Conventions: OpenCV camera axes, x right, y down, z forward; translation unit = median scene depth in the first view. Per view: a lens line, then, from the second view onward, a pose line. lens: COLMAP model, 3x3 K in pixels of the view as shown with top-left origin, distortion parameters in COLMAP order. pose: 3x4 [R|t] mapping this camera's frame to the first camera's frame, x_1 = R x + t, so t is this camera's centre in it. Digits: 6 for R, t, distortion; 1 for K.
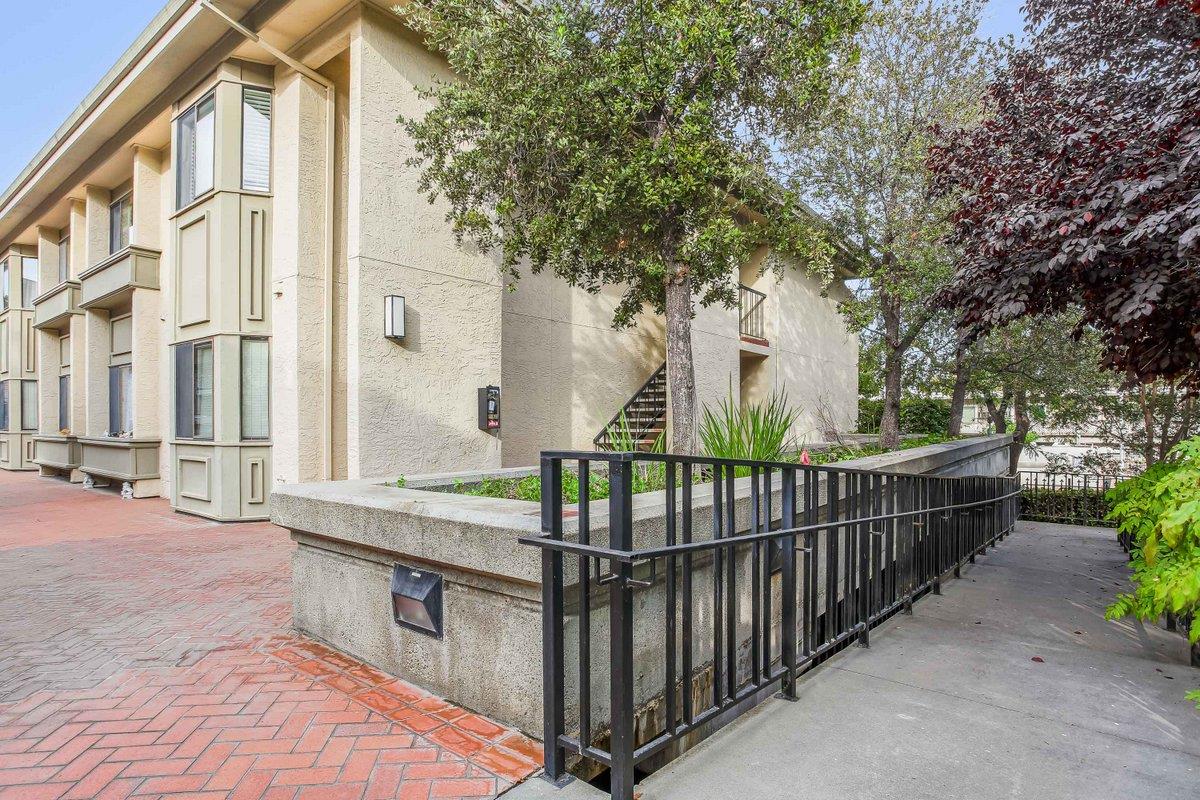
lens RADIAL K [[632.8, 0, 594.8], [0, 632.8, 420.0], [0, 0, 1]] dist [-0.078661, 0.034614]
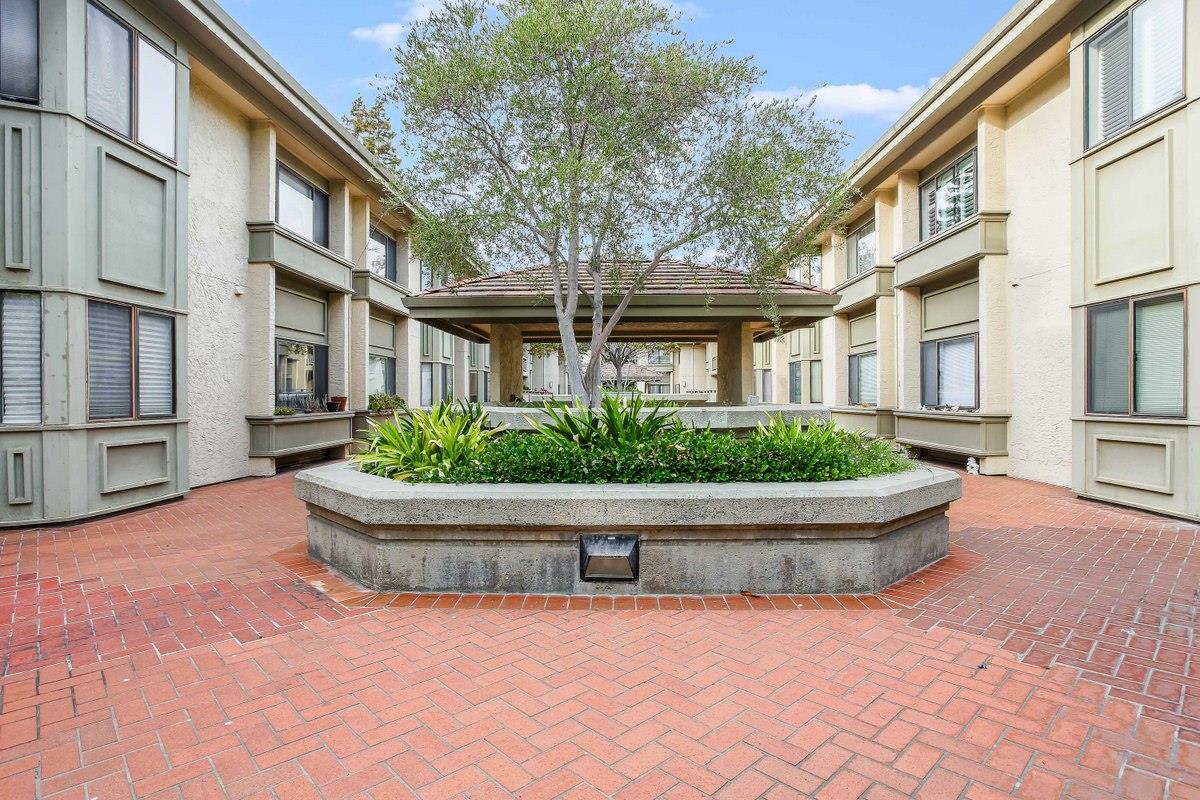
lens RADIAL K [[614.9, 0, 600.0], [0, 614.9, 400.0], [0, 0, 1]] dist [-0.071820, 0.029755]
pose [[0.573836, 0.003671, -0.818962, -0.434407], [0.004747, 0.999958, 0.007808, 0.000010], [0.818956, -0.008368, 0.573795, -0.047786]]
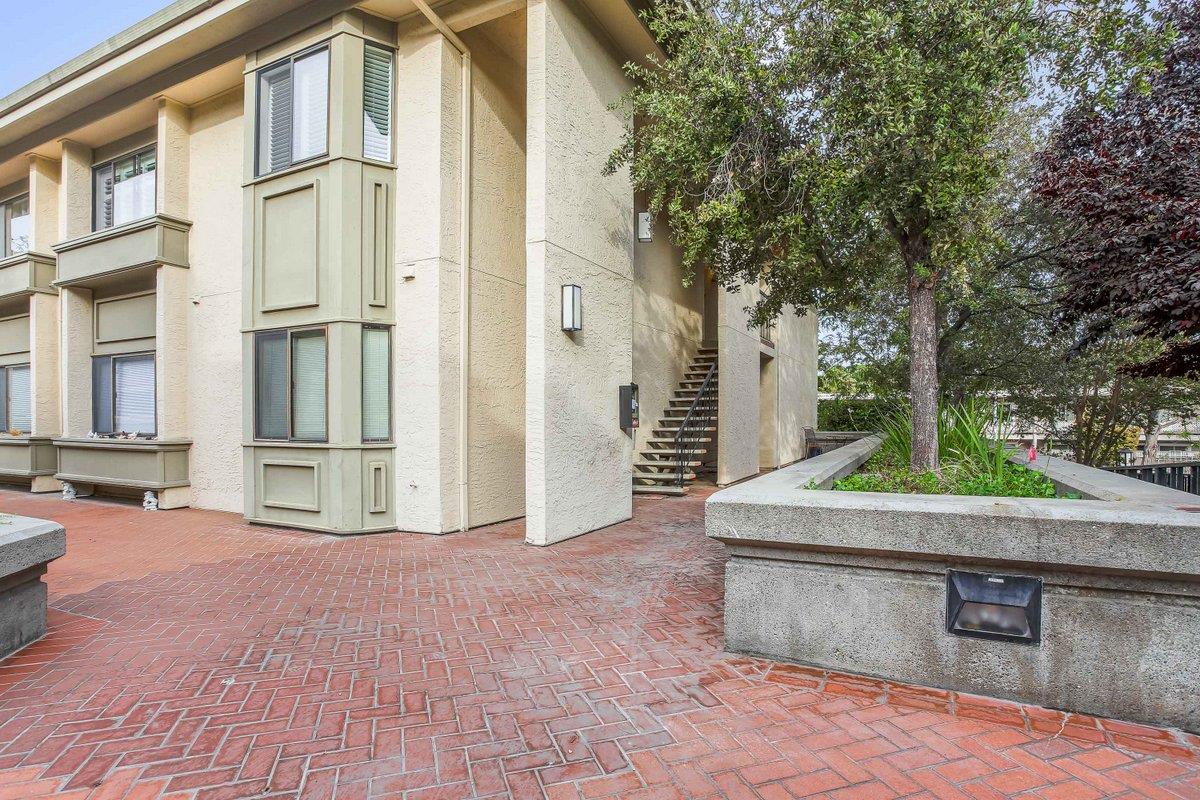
lens RADIAL K [[632.8, 0, 594.8], [0, 632.8, 420.0], [0, 0, 1]] dist [-0.078661, 0.034614]
pose [[0.985226, 0.001133, 0.171253, -0.396689], [-0.001409, 0.999998, 0.001491, -0.000512], [-0.171251, -0.001710, 0.985226, 0.065030]]
